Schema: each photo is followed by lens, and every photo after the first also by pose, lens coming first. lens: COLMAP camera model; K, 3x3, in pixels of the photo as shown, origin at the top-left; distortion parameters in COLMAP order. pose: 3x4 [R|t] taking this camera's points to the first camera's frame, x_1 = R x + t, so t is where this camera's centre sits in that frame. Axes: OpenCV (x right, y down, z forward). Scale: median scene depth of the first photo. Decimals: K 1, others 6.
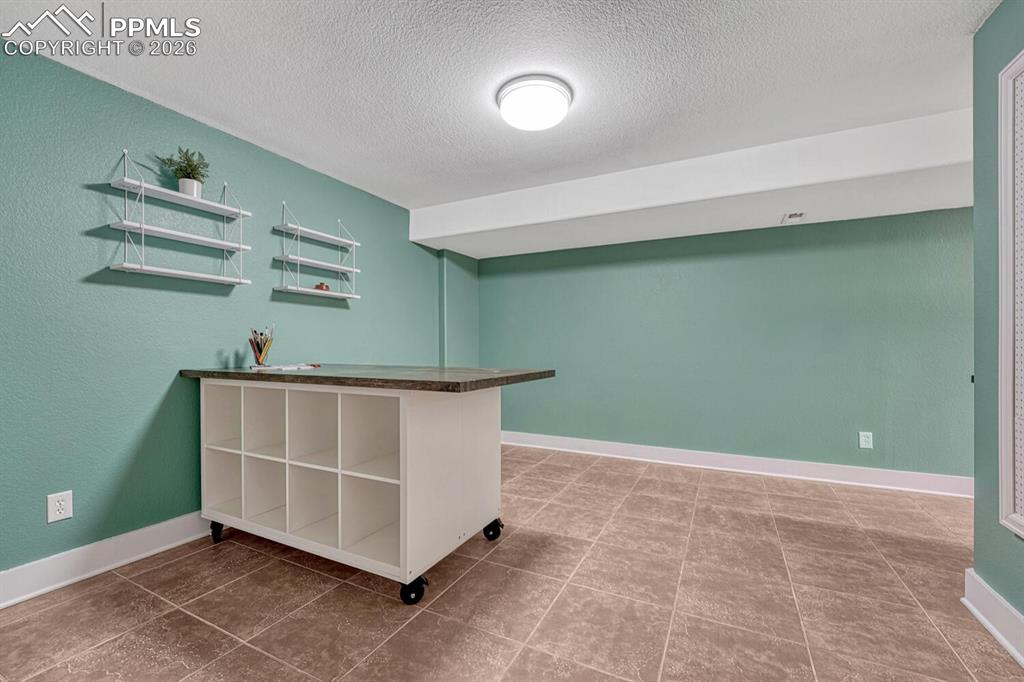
lens RADIAL K [[423.8, 0, 511.3], [0, 423.8, 347.0], [0, 0, 1]] dist [-0.002794, -0.000259]
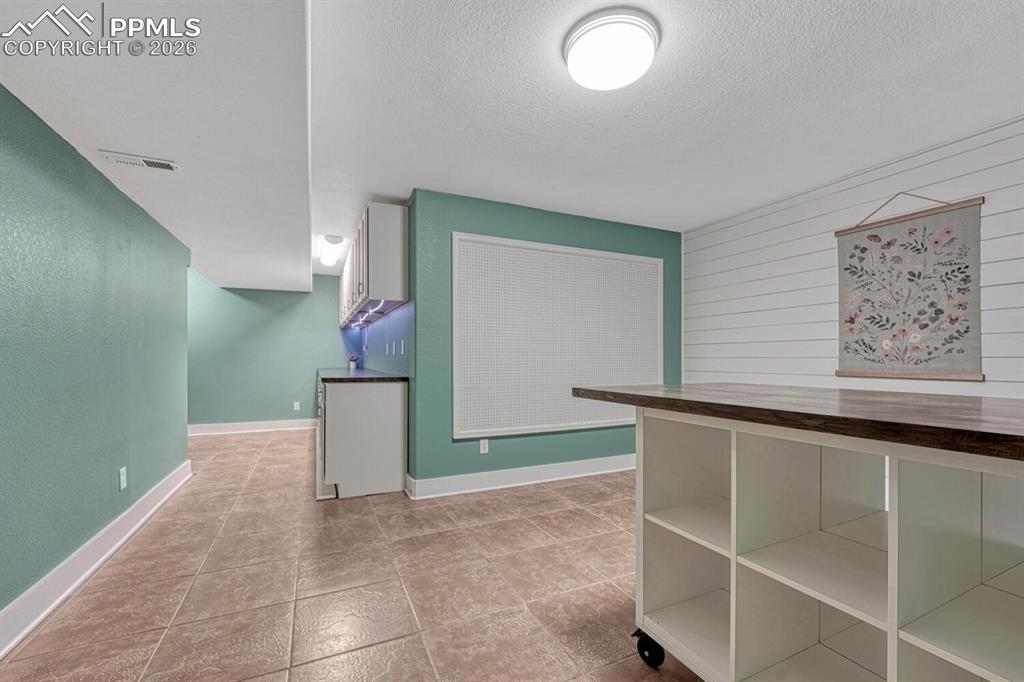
lens RADIAL K [[423.8, 0, 513.1], [0, 423.8, 350.9], [0, 0, 1]] dist [-0.002794, -0.000259]
pose [[-0.790243, 0.010298, 0.612707, -0.310379], [-0.002679, 0.999791, -0.020259, 0.004506], [-0.612787, -0.017651, -0.790051, 1.852657]]
